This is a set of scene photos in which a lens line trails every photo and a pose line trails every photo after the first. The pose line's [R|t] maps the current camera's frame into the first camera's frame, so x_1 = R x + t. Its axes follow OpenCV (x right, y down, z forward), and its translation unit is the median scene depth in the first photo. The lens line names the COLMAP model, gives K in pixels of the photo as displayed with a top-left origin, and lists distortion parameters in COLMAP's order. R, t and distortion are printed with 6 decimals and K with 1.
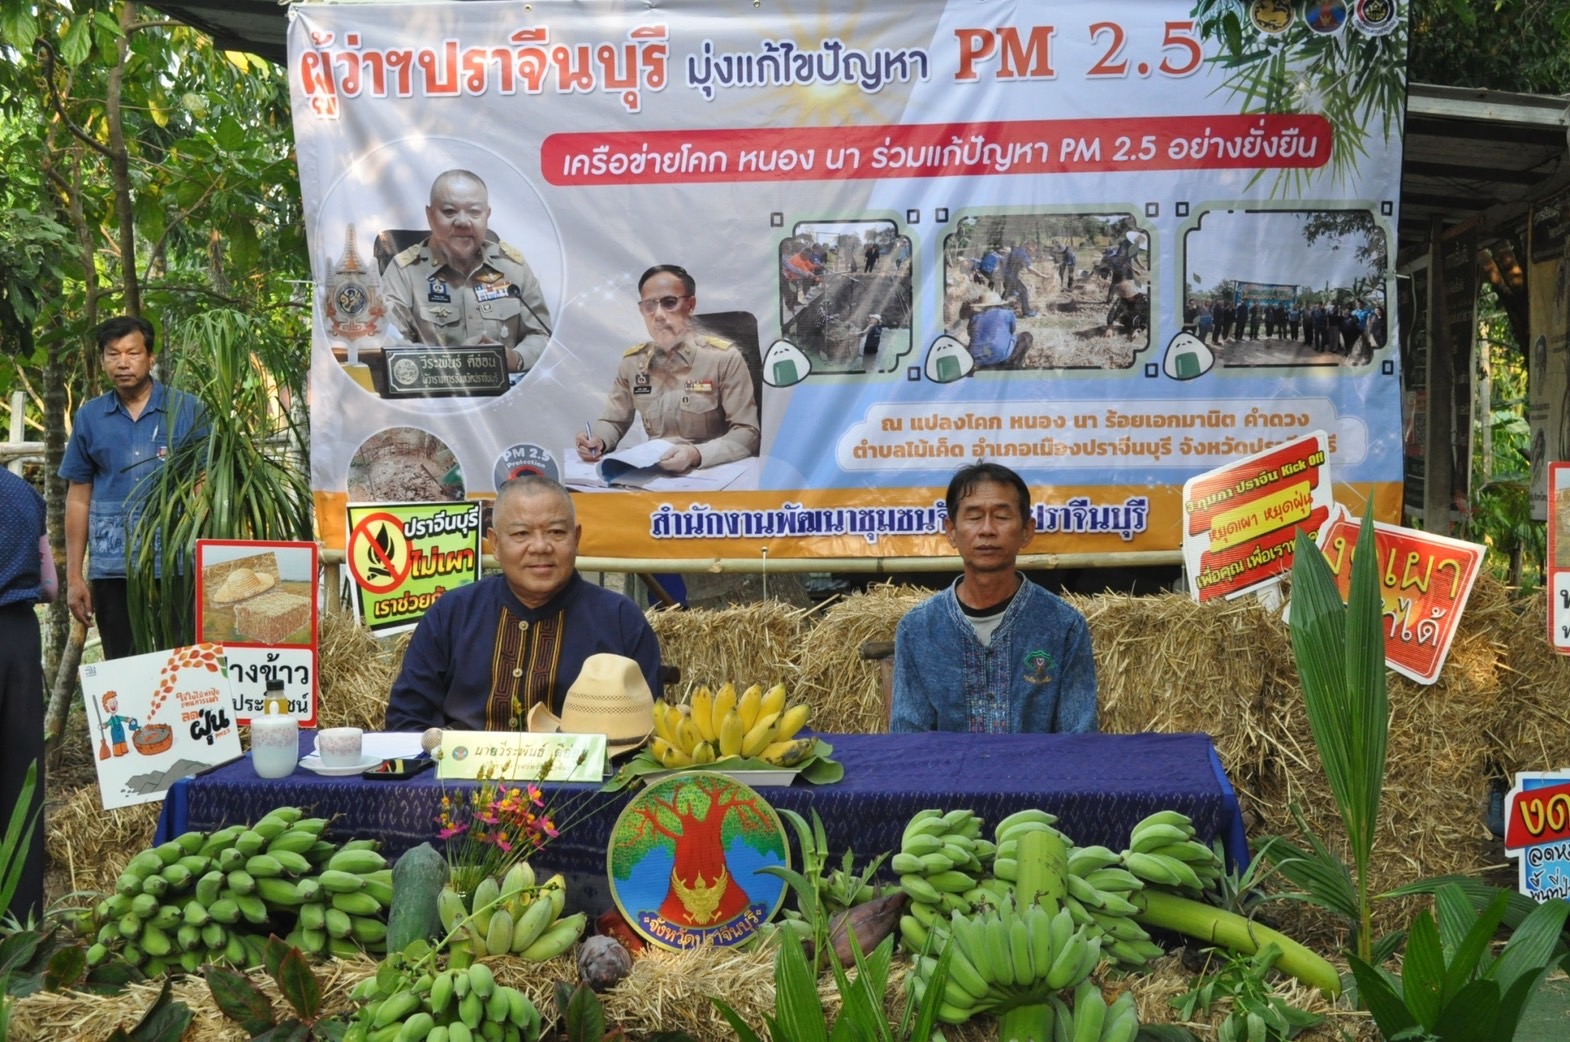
lens RADIAL K [[2071.4, 0, 785.0], [0, 2071.4, 521.0], [0, 0, 1]] dist [-0.020984, 0.032399]
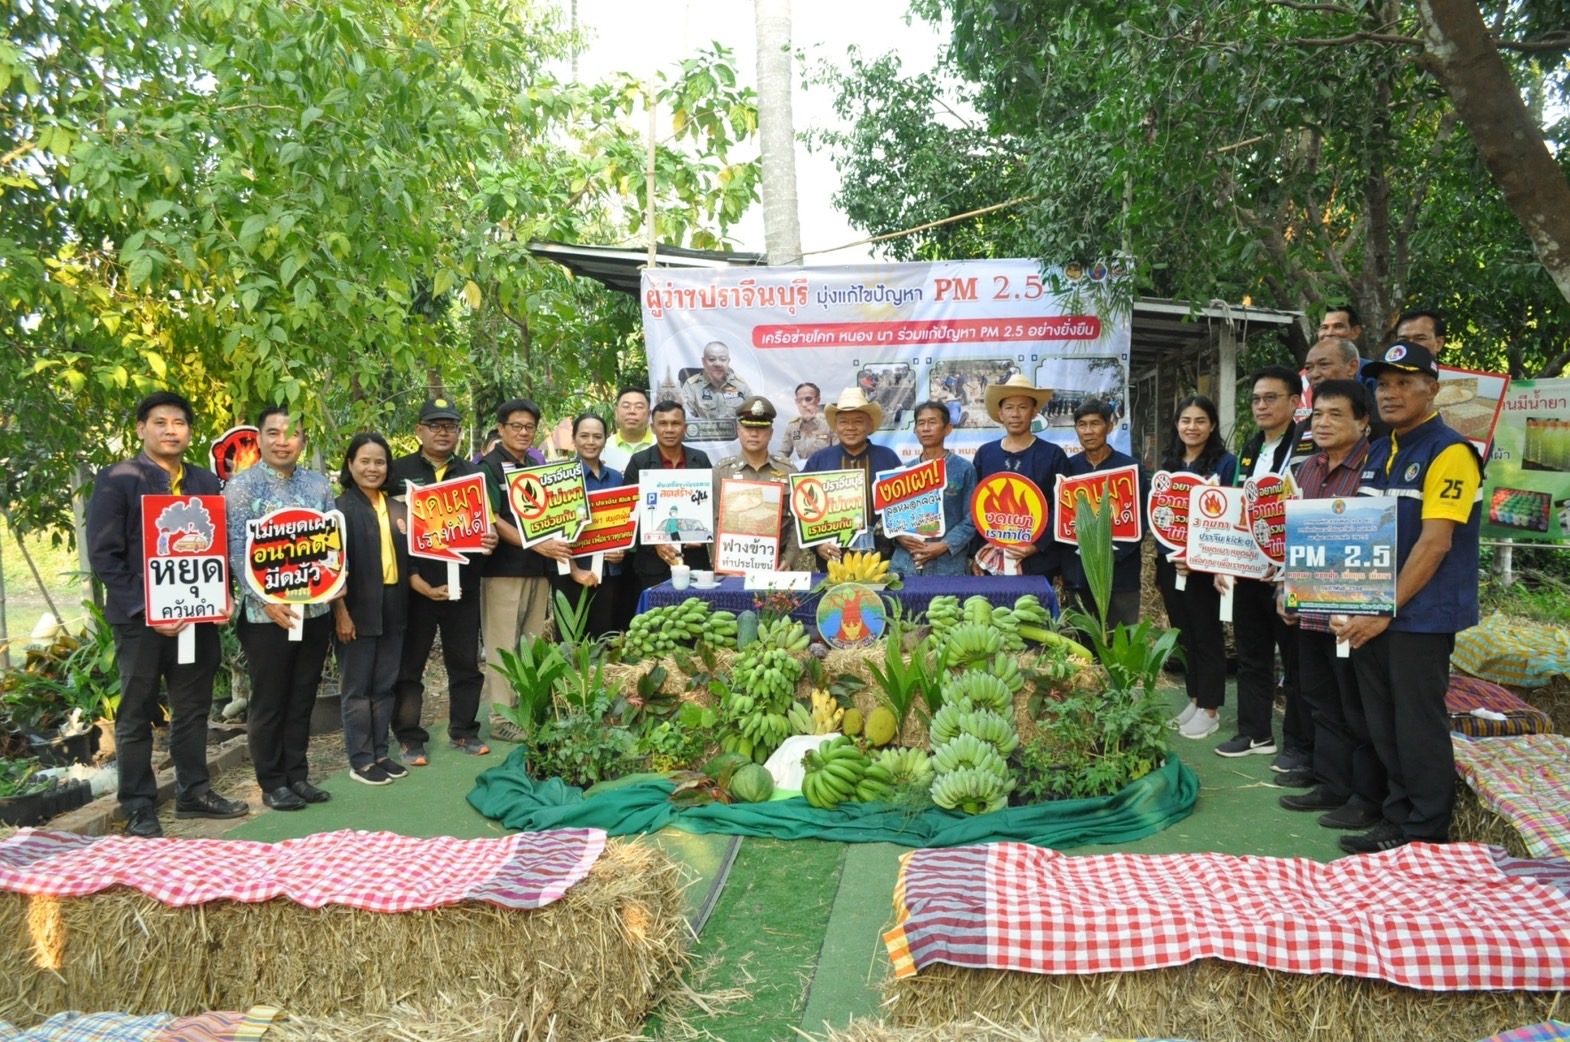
lens RADIAL K [[1180.7, 0, 797.3], [0, 1180.7, 517.9], [0, 0, 1]] dist [-0.010045, -0.000932]
pose [[0.999949, -0.002770, -0.009746, -0.057192], [0.002832, 0.999976, 0.006377, 0.016874], [0.009728, -0.006405, 0.999932, -0.304630]]
